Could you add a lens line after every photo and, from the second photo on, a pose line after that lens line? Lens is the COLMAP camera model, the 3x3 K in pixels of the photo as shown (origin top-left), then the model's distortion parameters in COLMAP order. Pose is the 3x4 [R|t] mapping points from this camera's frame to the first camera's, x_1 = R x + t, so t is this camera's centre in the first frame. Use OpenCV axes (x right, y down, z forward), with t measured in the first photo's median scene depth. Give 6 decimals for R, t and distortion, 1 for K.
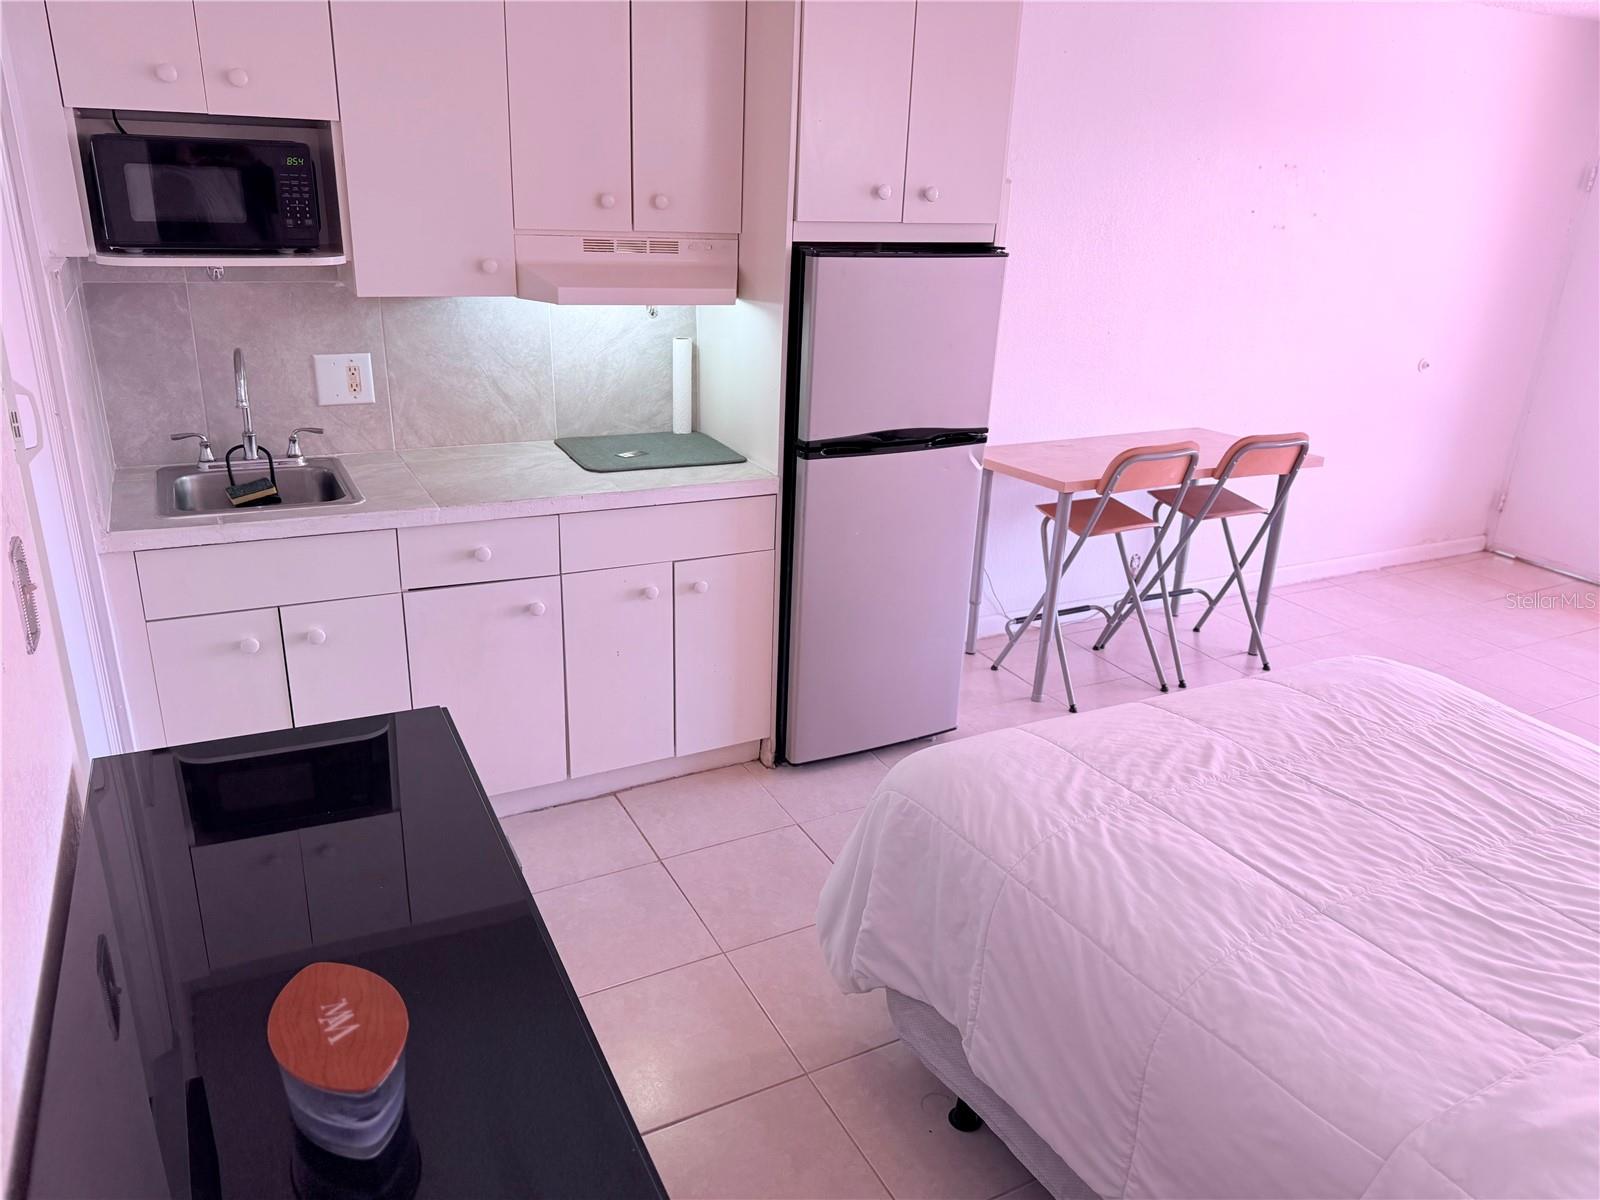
lens RADIAL K [[1140.5, 0, 805.1], [0, 1140.5, 600.3], [0, 0, 1]] dist [0.068331, -0.130309]
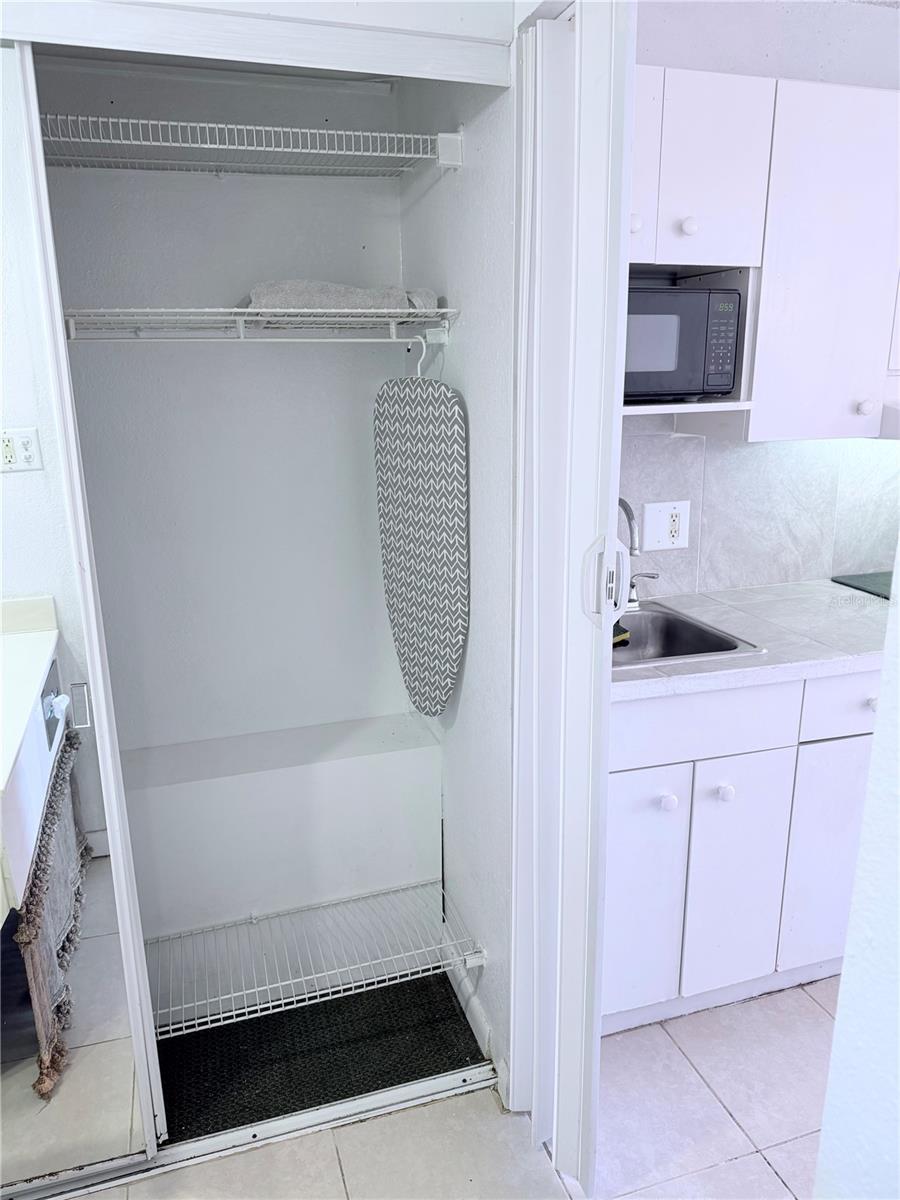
lens RADIAL K [[855.4, 0, 450.0], [0, 855.4, 600.0], [0, 0, 1]] dist [0.068331, -0.130309]
pose [[0.983090, -0.013341, -0.182638, -0.442251], [-0.005707, 0.994626, -0.103375, -0.043957], [0.183036, 0.102669, 0.977730, 0.210929]]
